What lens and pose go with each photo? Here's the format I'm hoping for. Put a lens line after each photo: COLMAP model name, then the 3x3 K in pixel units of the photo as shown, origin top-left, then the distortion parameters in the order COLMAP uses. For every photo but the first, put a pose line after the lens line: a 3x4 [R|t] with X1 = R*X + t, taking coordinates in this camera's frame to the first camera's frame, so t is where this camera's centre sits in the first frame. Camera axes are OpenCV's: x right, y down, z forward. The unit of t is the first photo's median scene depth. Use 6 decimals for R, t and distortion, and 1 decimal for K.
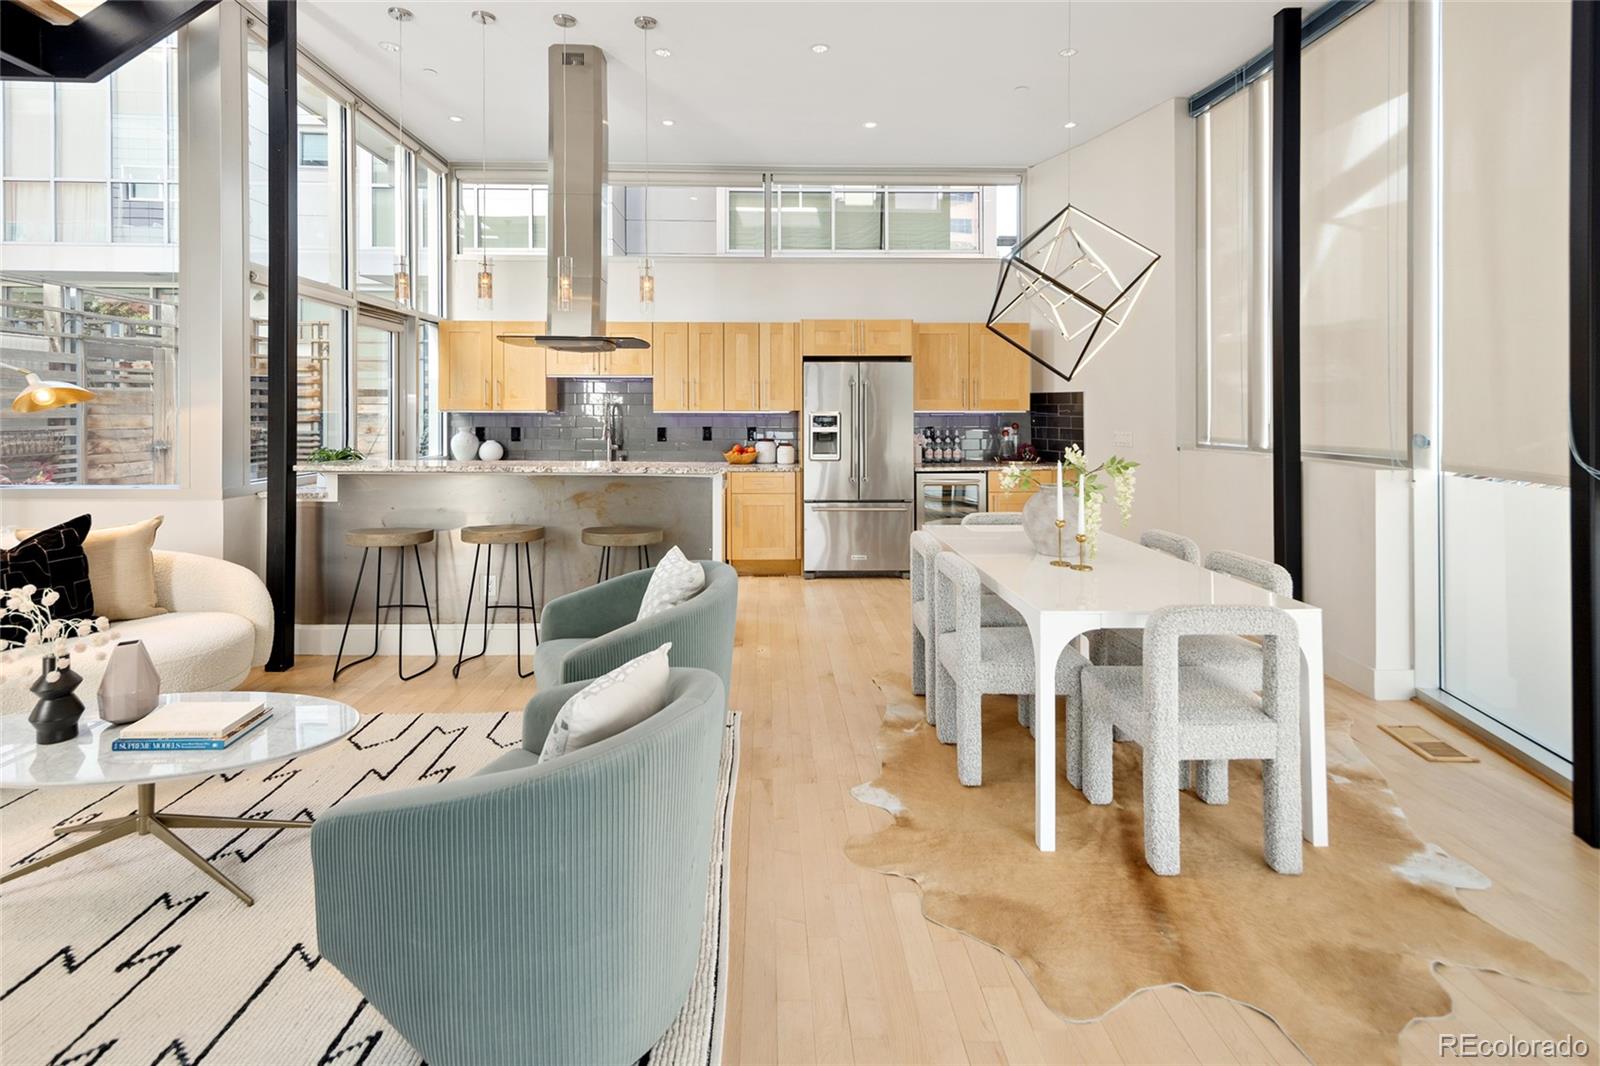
lens RADIAL K [[749.9, 0, 758.6], [0, 749.9, 409.9], [0, 0, 1]] dist [0.008497, -0.004686]
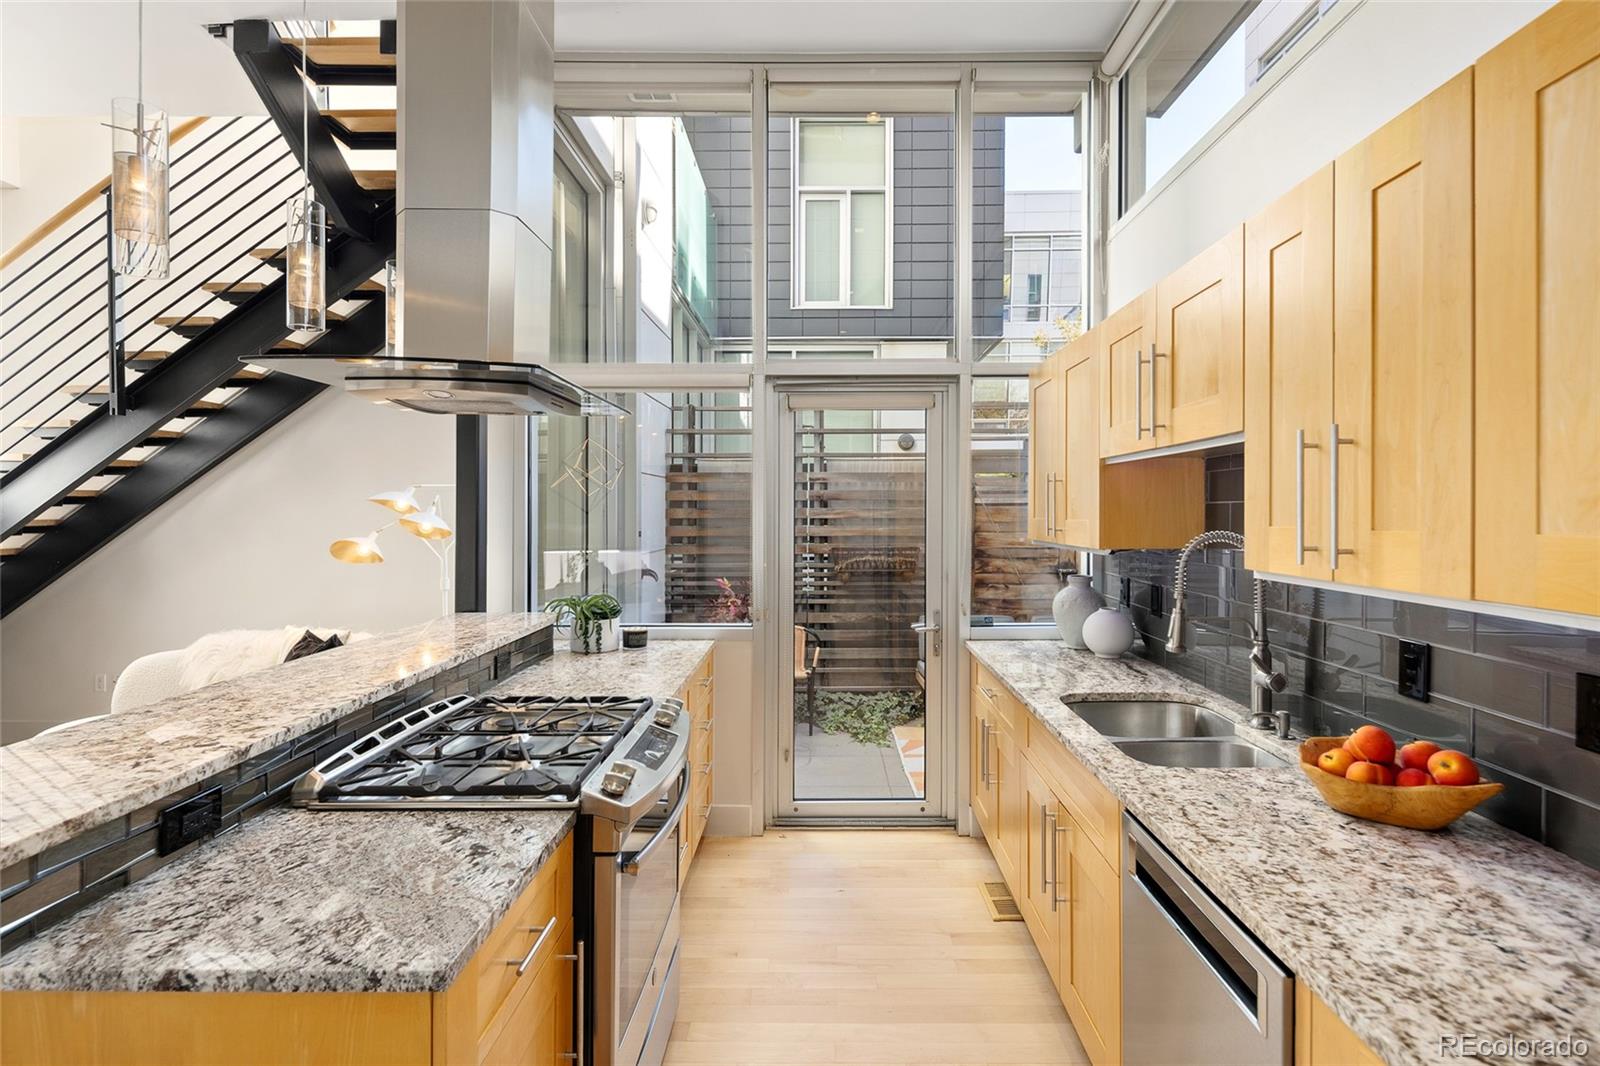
lens RADIAL K [[765.1, 0, 816.5], [0, 765.1, 523.6], [0, 0, 1]] dist [0.003693, -0.000067]
pose [[0.005091, 0.011012, -0.999926, 0.134589], [-0.001793, 0.999938, 0.011003, -0.019840], [0.999985, 0.001737, 0.005110, 0.950496]]
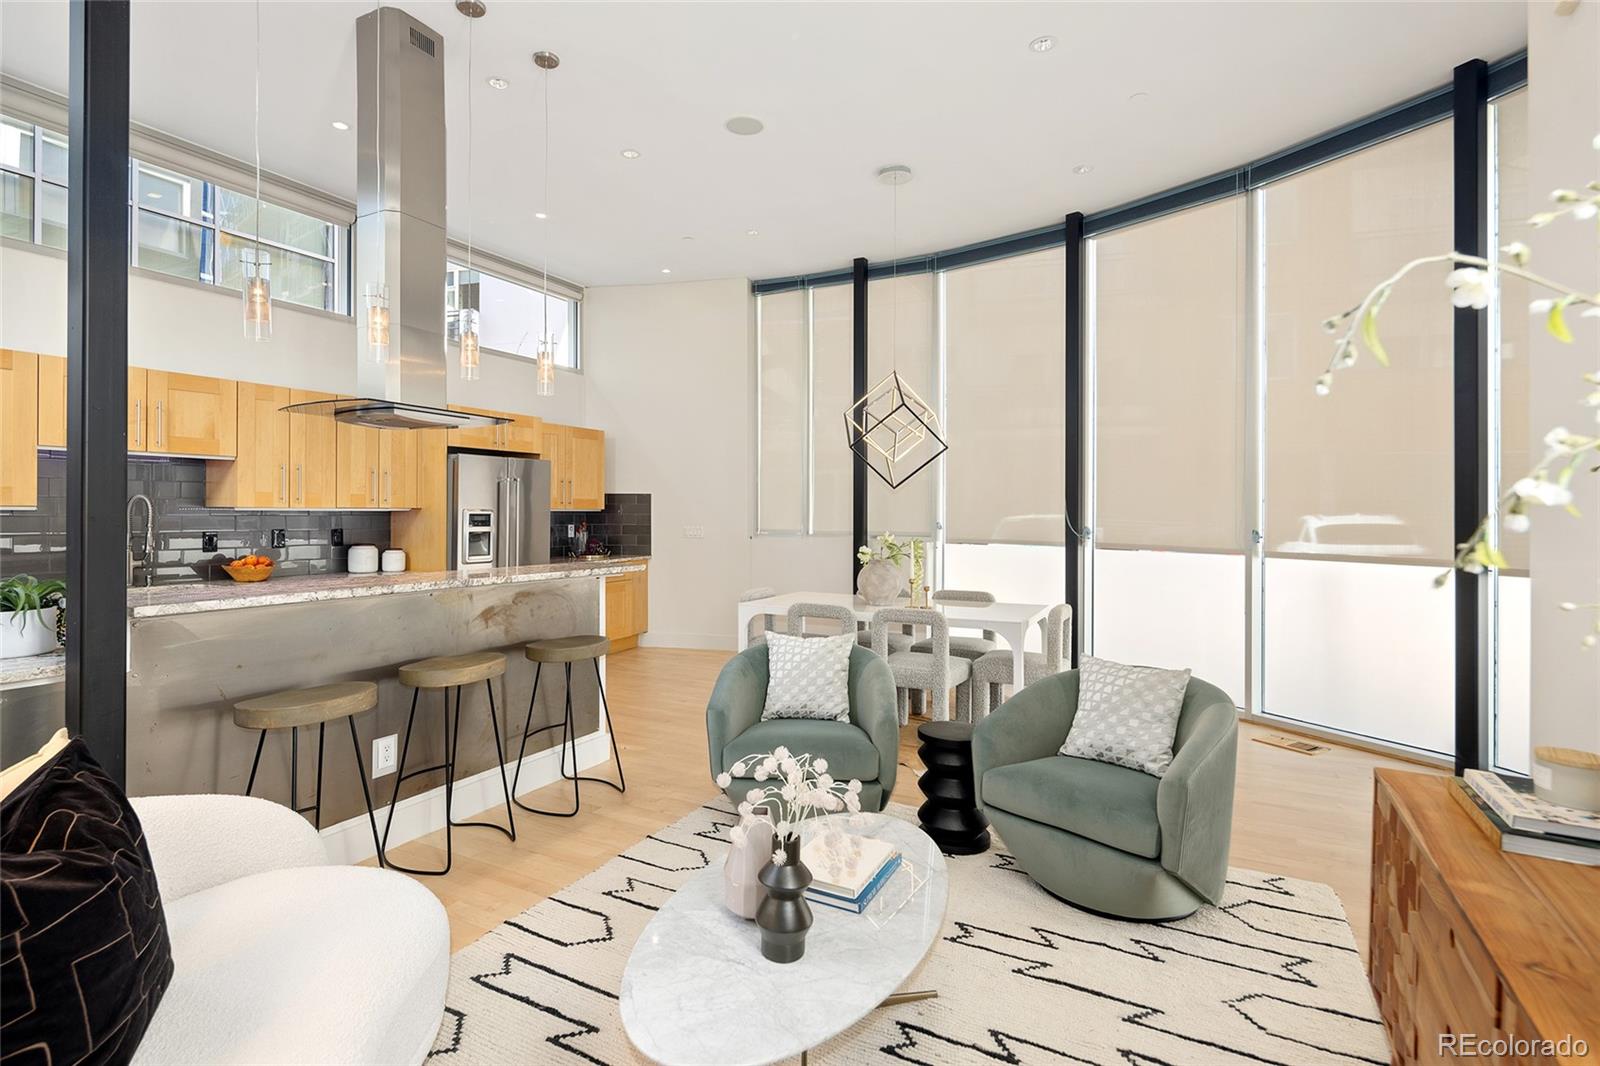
lens RADIAL K [[800.7, 0, 761.7], [0, 800.7, 514.3], [0, 0, 1]] dist [0.003011, -0.003528]
pose [[0.472830, -0.003520, 0.881147, -0.628715], [0.002042, 0.999994, 0.002900, 0.006181], [-0.881151, 0.000428, 0.472834, 0.249537]]
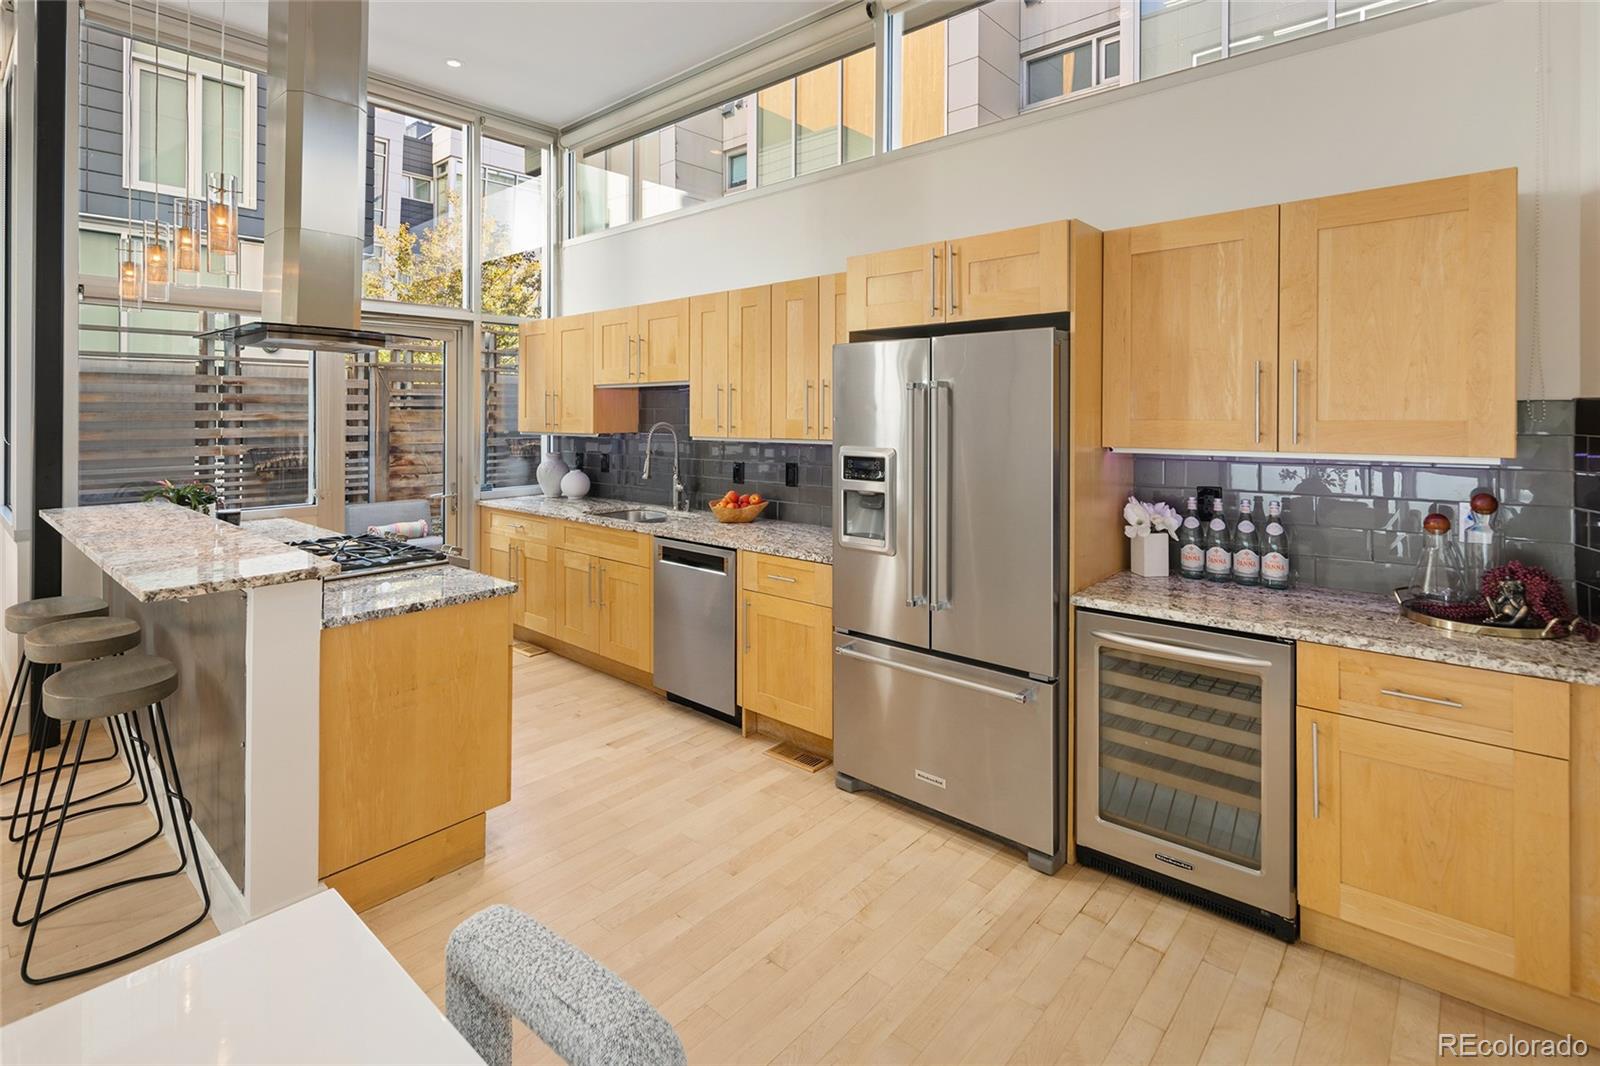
lens RADIAL K [[765.1, 0, 751.4], [0, 765.1, 415.2], [0, 0, 1]] dist [0.003693, -0.000067]
pose [[0.732251, -0.003916, -0.681024, 0.378432], [0.003933, 0.999991, -0.001522, -0.018248], [0.681024, -0.001564, 0.732260, 0.626827]]
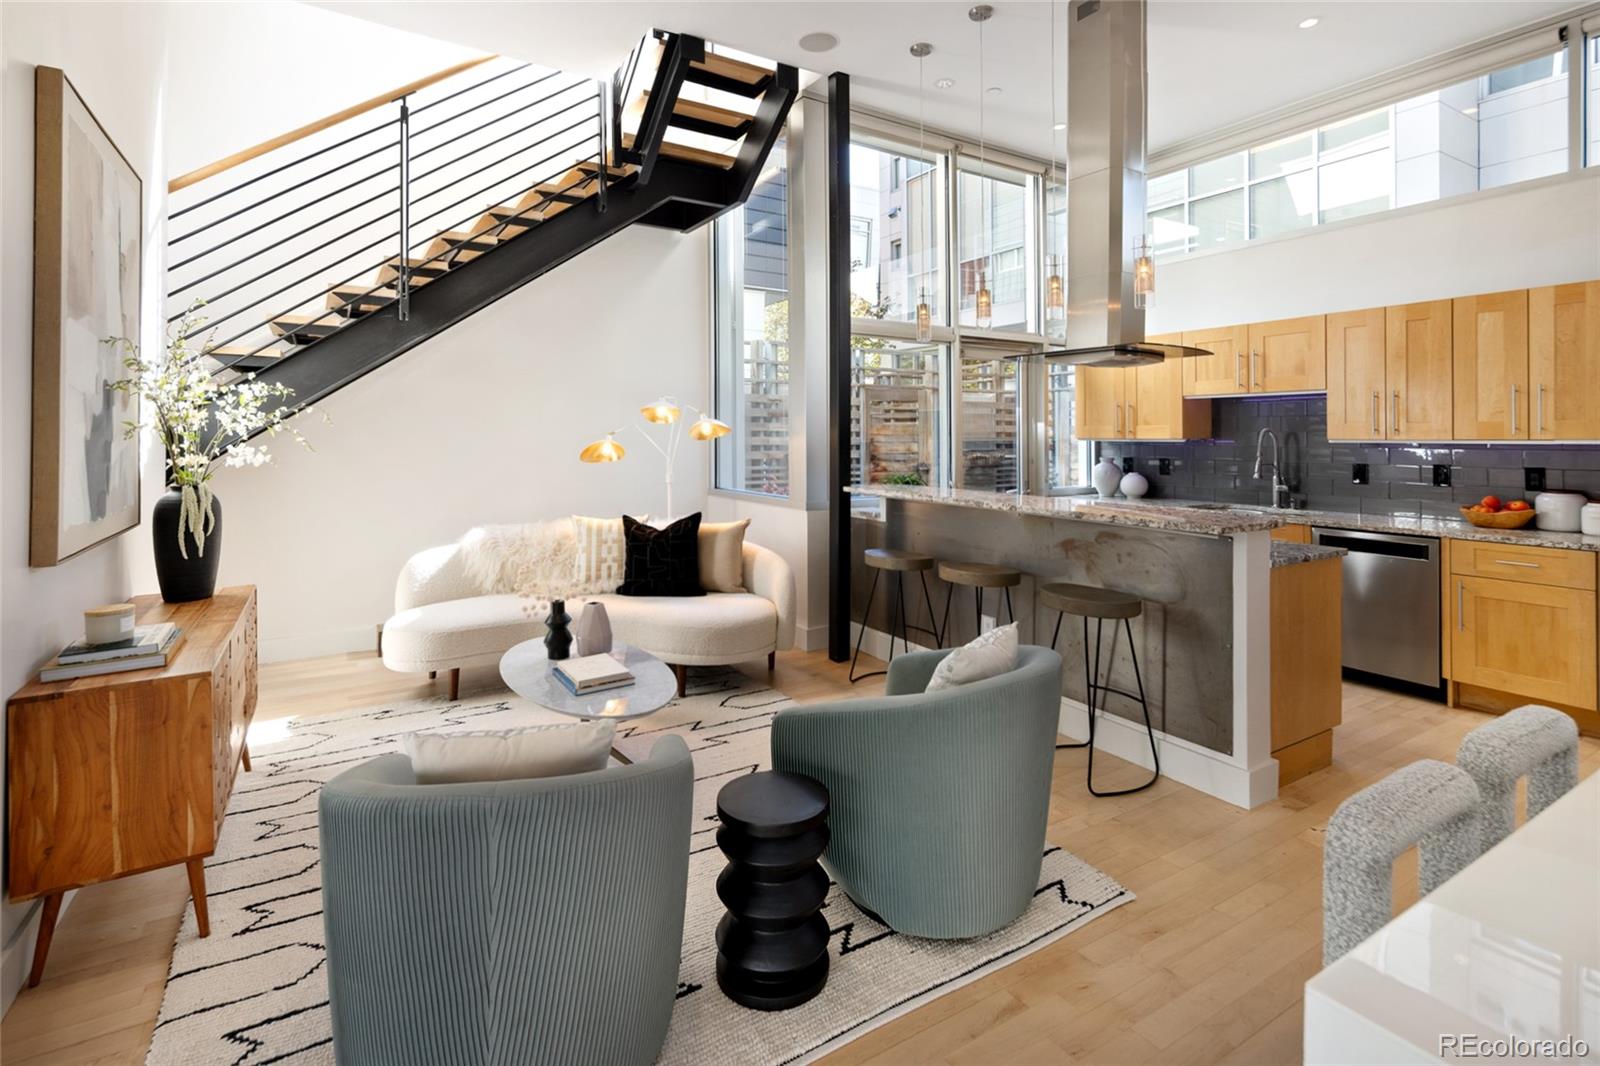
lens RADIAL K [[749.9, 0, 805.6], [0, 749.9, 437.2], [0, 0, 1]] dist [0.008497, -0.004686]
pose [[0.525074, -0.000814, -0.851056, 0.227044], [-0.001552, 0.999997, -0.001914, 0.000582], [0.851055, 0.002325, 0.525072, 0.238652]]
